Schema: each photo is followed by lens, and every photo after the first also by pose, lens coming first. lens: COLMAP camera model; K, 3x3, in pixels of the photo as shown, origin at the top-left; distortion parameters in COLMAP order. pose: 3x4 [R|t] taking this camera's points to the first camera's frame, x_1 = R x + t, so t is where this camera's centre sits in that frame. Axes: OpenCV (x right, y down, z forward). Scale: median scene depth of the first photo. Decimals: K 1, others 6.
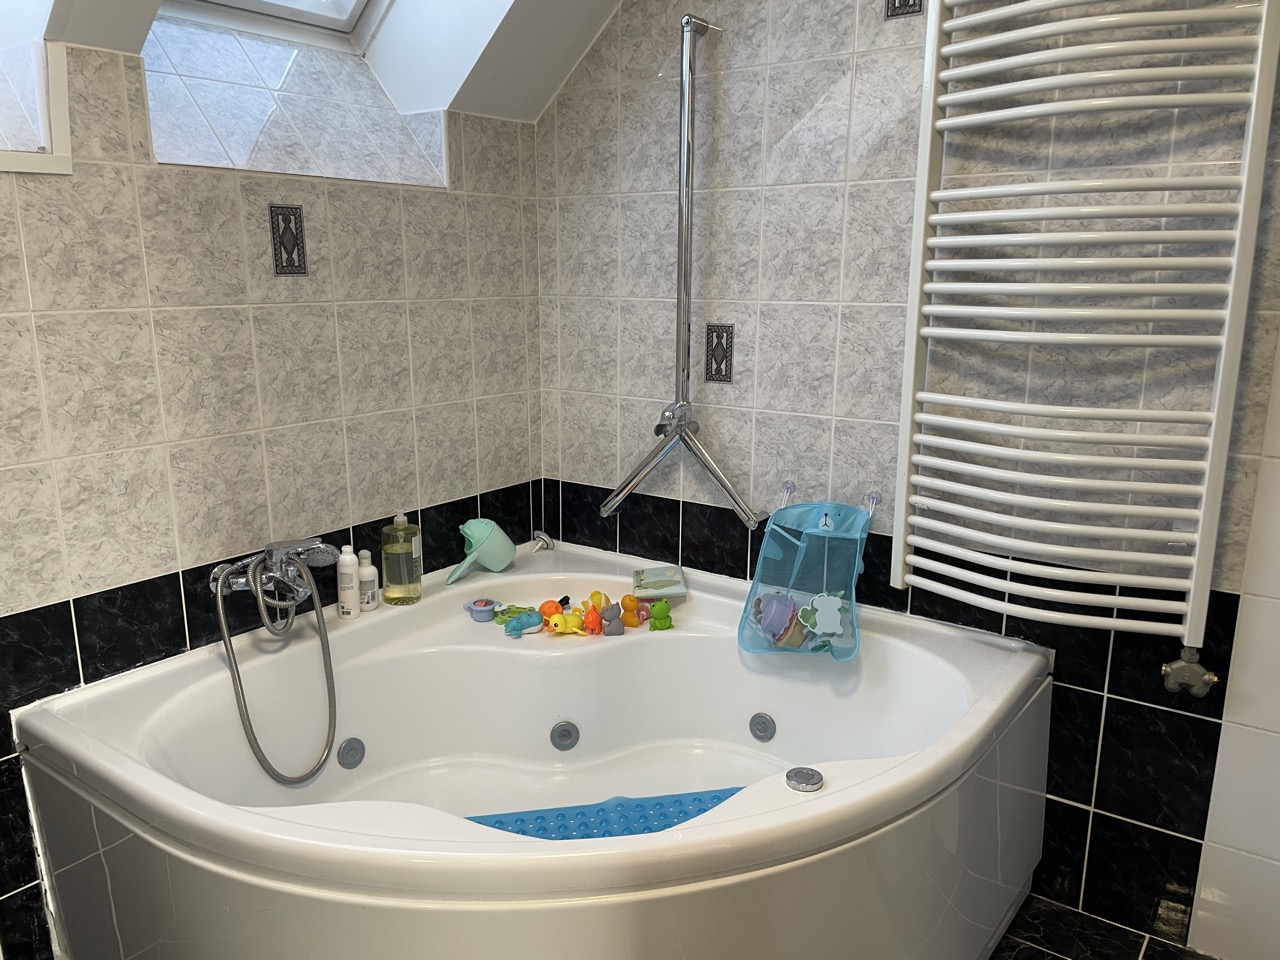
lens RADIAL K [[974.7, 0, 640.2], [0, 974.7, 479.9], [0, 0, 1]] dist [0.015500, -0.014477]
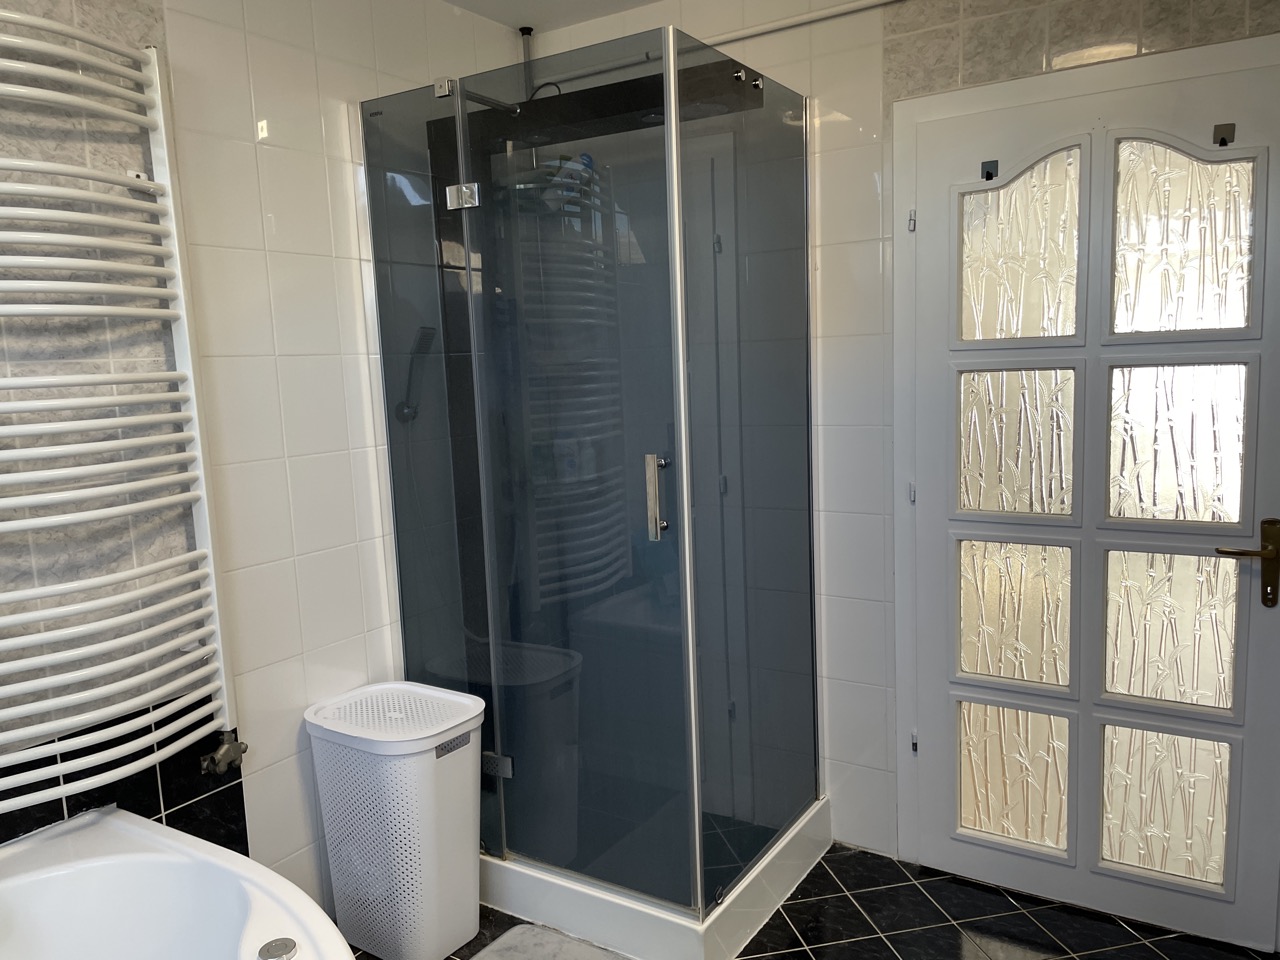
lens RADIAL K [[974.7, 0, 640.8], [0, 974.7, 485.4], [0, 0, 1]] dist [0.015500, -0.014477]
pose [[-0.061803, -0.122742, 0.990512, -0.665039], [0.260046, 0.956154, 0.134710, -0.160059], [-0.963616, 0.265904, -0.027174, 0.427238]]
